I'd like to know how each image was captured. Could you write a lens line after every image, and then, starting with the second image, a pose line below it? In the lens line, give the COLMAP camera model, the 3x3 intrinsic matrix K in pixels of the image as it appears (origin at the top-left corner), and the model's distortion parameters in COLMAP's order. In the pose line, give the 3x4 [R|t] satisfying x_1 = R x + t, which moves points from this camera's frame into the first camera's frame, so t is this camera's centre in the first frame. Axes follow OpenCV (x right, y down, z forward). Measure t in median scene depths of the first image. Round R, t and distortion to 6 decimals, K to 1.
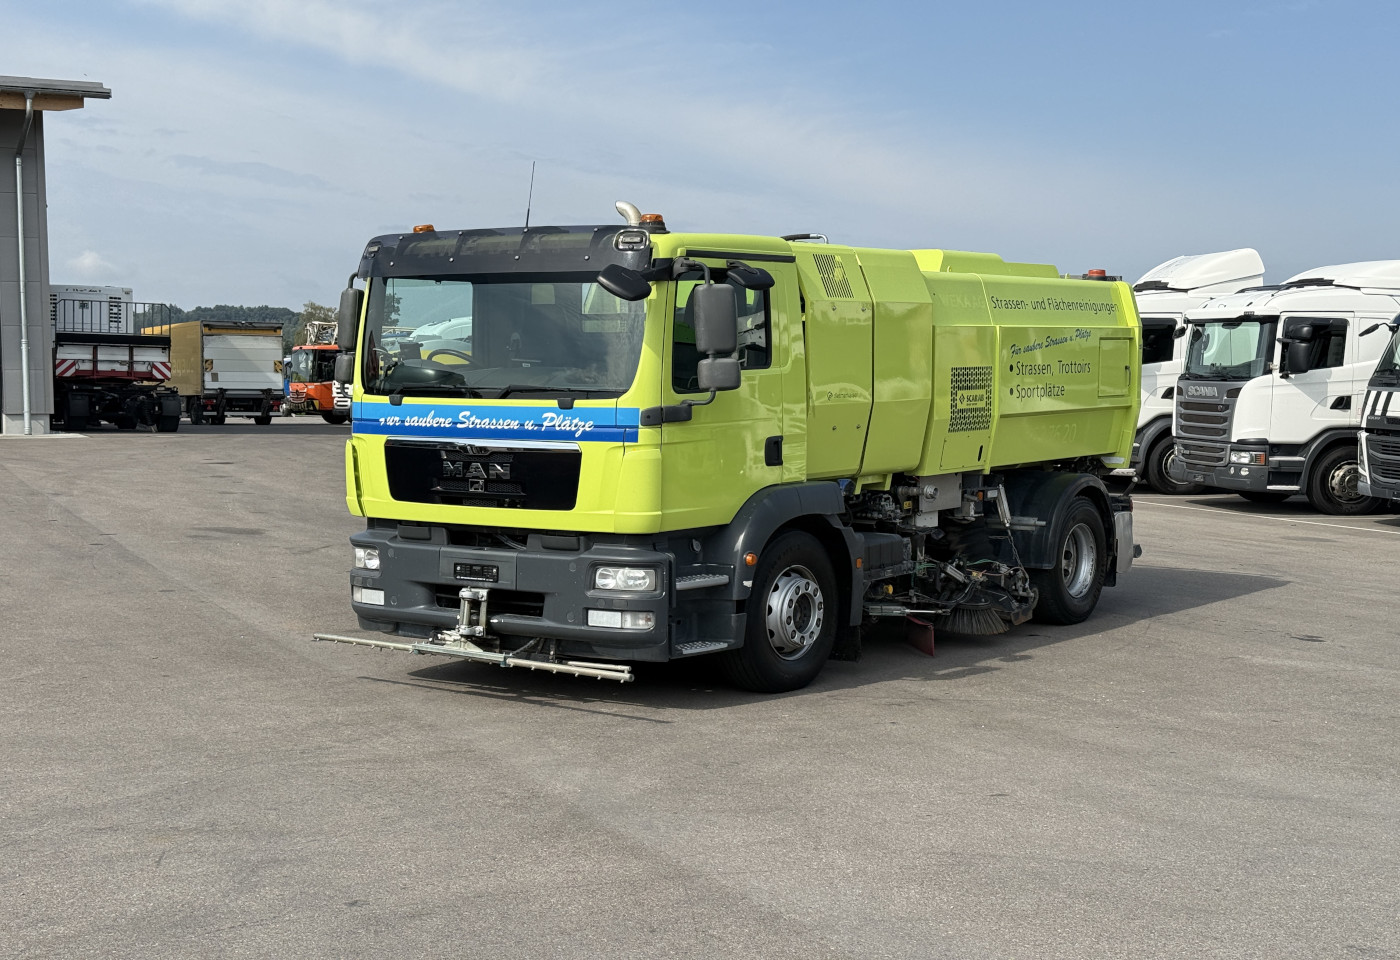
lens RADIAL K [[2105.6, 0, 679.9], [0, 2105.6, 479.6], [0, 0, 1]] dist [0.021438, 0.034907]
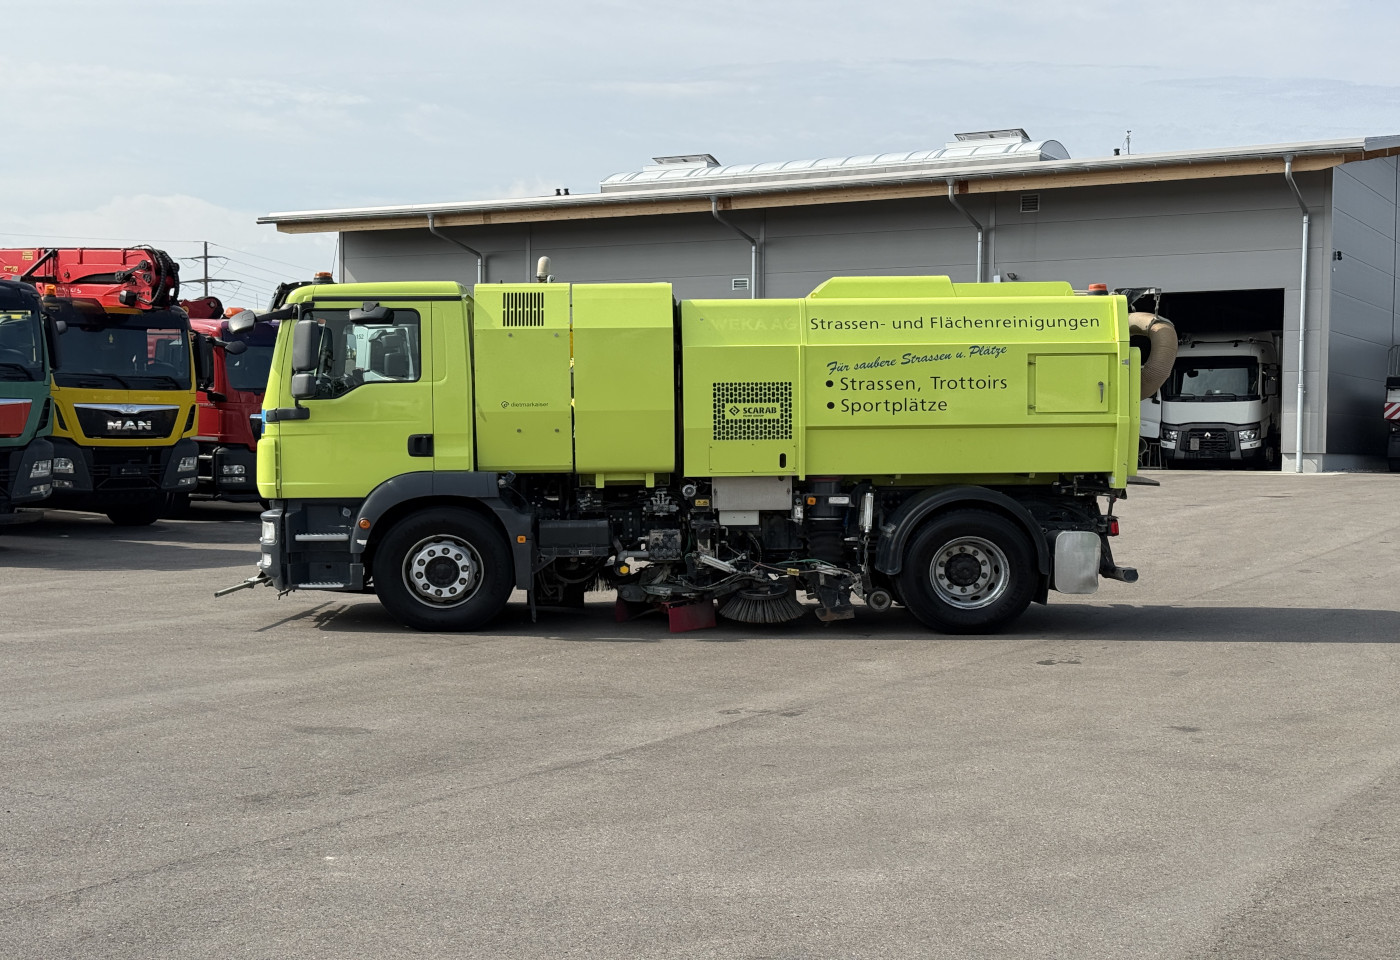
lens RADIAL K [[2105.6, 0, 679.9], [0, 2105.6, 479.6], [0, 0, 1]] dist [0.021438, 0.034907]
pose [[0.581846, 0.023537, -0.812958, 1.042398], [-0.046622, 0.998903, -0.004447, 0.005232], [0.811962, 0.040489, 0.582305, 0.320692]]
